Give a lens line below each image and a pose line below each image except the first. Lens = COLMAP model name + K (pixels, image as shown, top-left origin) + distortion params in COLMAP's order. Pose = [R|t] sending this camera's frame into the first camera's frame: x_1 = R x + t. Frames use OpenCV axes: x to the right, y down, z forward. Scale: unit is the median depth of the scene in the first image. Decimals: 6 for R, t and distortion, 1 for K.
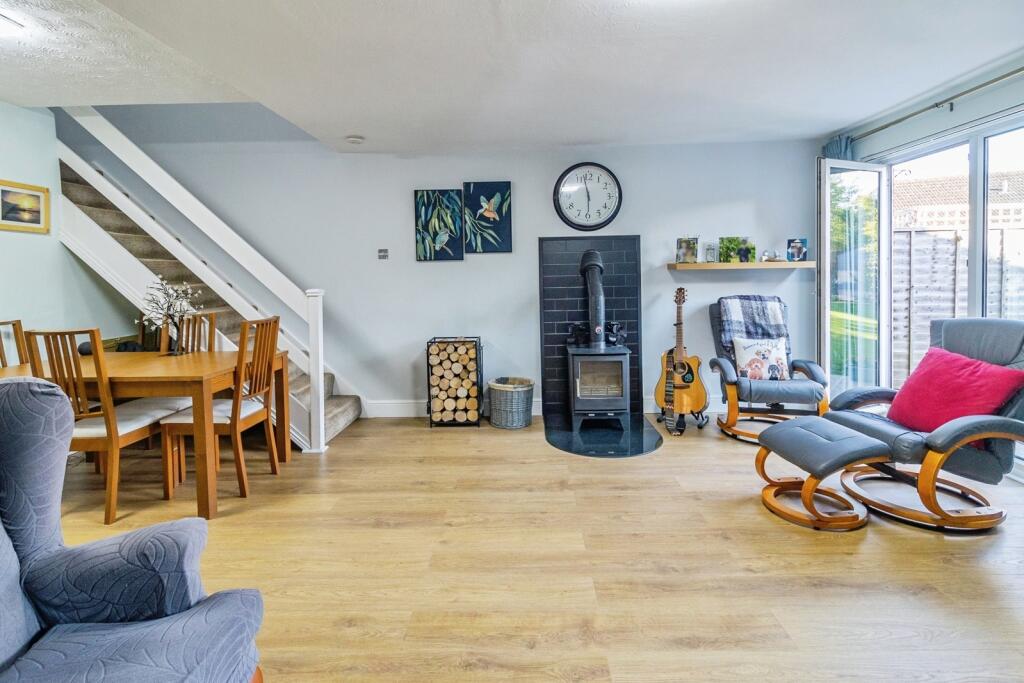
lens RADIAL K [[477.9, 0, 506.4], [0, 477.9, 304.1], [0, 0, 1]] dist [0.011452, 0.000239]
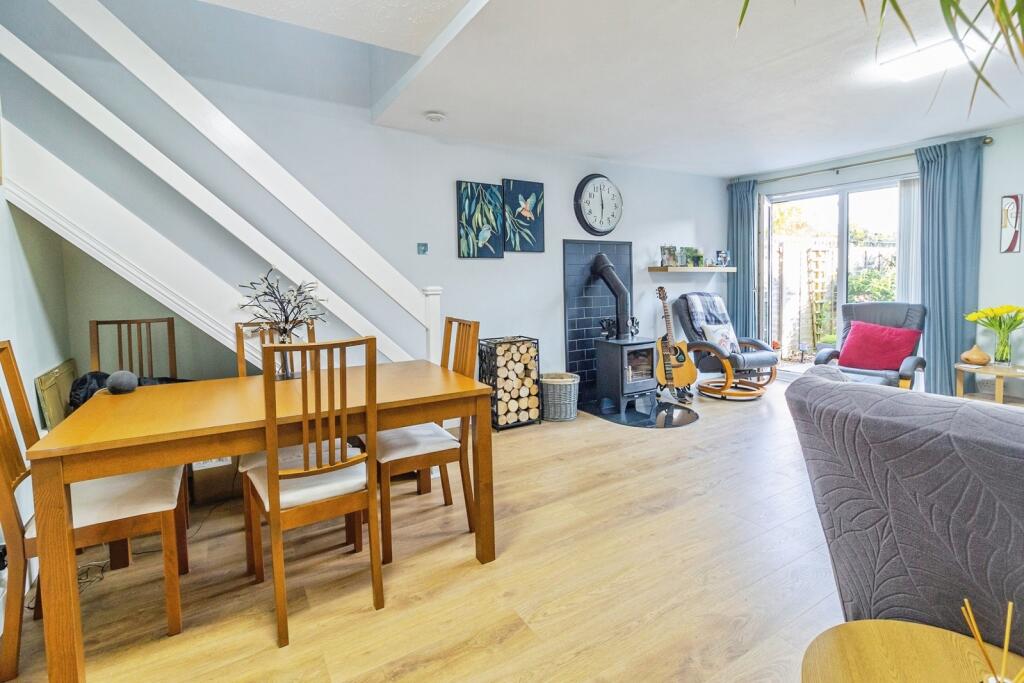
lens RADIAL K [[484.4, 0, 510.3], [0, 484.4, 312.2], [0, 0, 1]] dist [0.004286, -0.000300]
pose [[0.840012, -0.028601, 0.541814, -0.631996], [0.024734, 0.999590, 0.014419, 0.004212], [-0.542004, 0.001289, 0.840375, 0.164922]]
